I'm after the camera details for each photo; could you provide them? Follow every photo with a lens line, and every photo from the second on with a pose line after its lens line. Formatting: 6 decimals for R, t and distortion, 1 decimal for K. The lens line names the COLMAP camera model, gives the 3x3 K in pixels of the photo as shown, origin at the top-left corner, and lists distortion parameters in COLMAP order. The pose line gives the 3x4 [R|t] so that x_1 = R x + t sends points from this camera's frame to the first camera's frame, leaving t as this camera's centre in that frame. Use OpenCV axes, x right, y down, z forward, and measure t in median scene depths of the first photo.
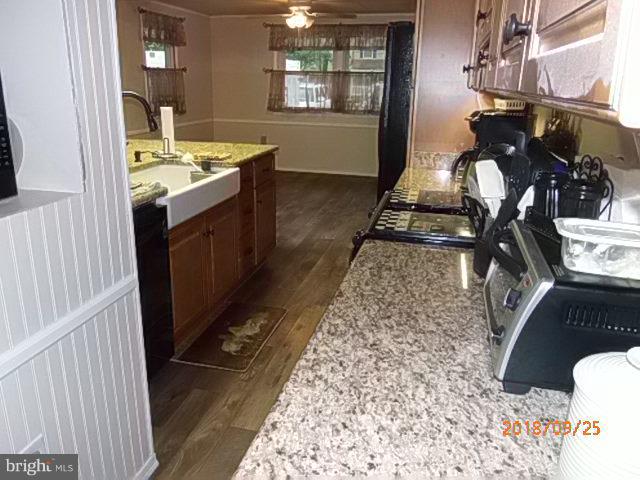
lens RADIAL K [[511.0, 0, 320.0], [0, 511.0, 240.0], [0, 0, 1]] dist [-0.017816, -0.005244]
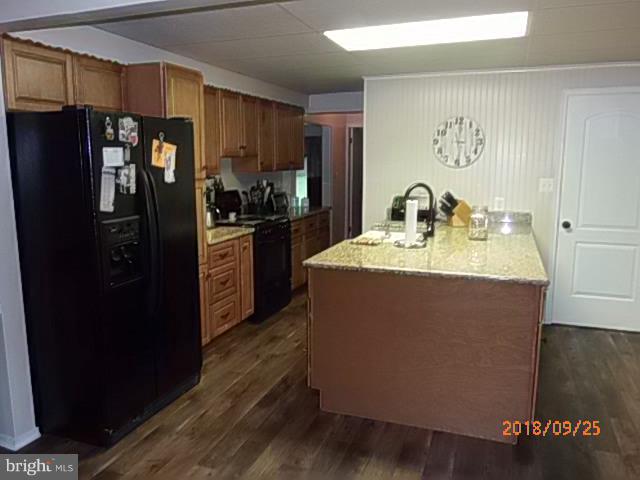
lens RADIAL K [[511.0, 0, 320.0], [0, 511.0, 240.0], [0, 0, 1]] dist [-0.017816, -0.005244]
pose [[-0.994630, -0.035244, 0.097313, -0.189925], [0.012140, 0.894019, 0.447865, -0.584033], [-0.102784, 0.446641, -0.888790, 1.732894]]
